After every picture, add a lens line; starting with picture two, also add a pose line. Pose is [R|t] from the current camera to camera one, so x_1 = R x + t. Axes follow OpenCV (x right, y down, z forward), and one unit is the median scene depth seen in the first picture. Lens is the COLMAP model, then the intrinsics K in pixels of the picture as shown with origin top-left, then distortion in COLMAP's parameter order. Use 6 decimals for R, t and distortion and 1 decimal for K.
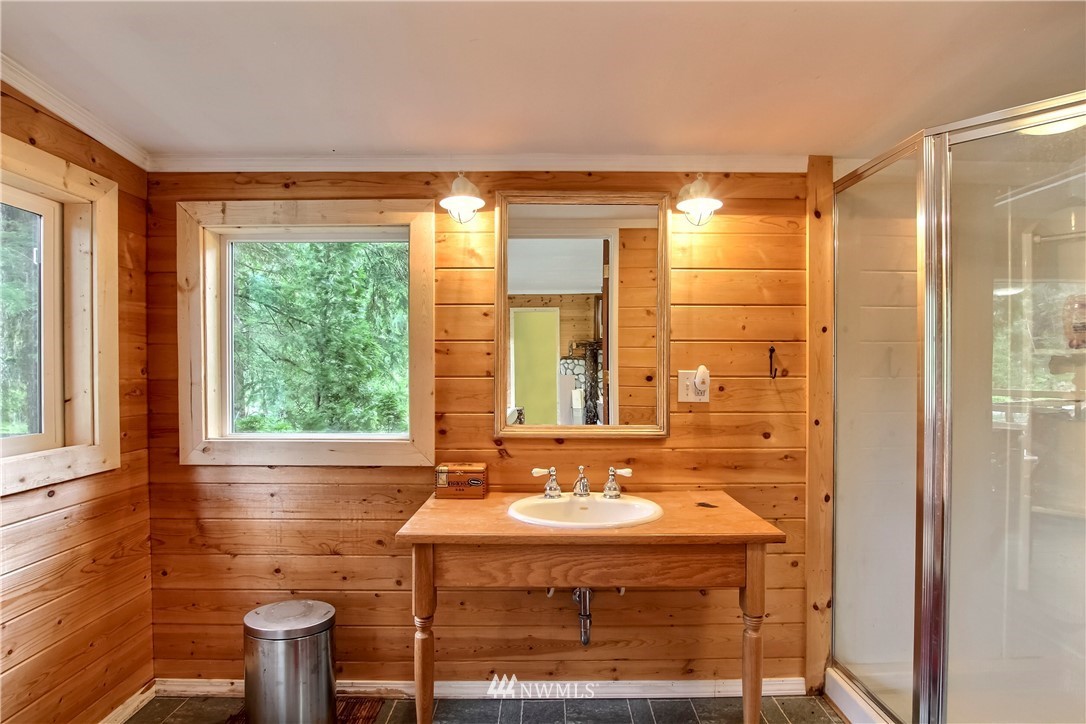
lens RADIAL K [[542.7, 0, 544.5], [0, 542.7, 365.8], [0, 0, 1]] dist [-0.032334, 0.005099]
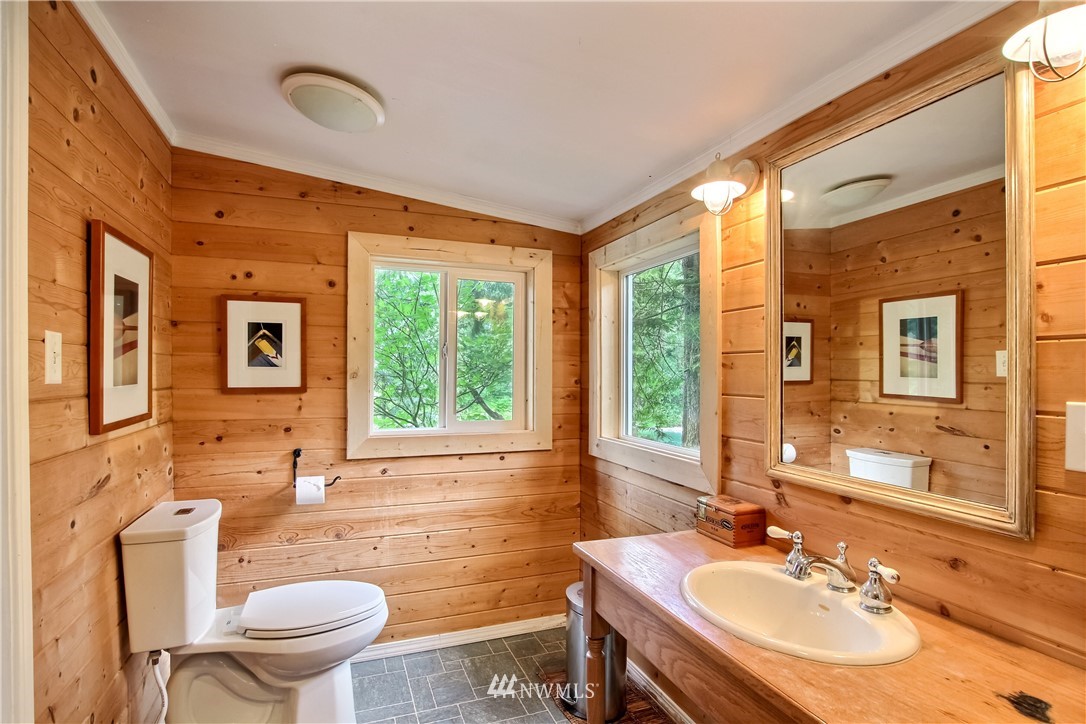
lens RADIAL K [[542.7, 0, 544.4], [0, 542.7, 367.7], [0, 0, 1]] dist [-0.032334, 0.005099]
pose [[0.358508, -0.005818, -0.933508, 0.514327], [-0.006090, 0.999945, -0.008571, -0.014030], [0.933507, 0.008758, 0.358453, 0.425043]]
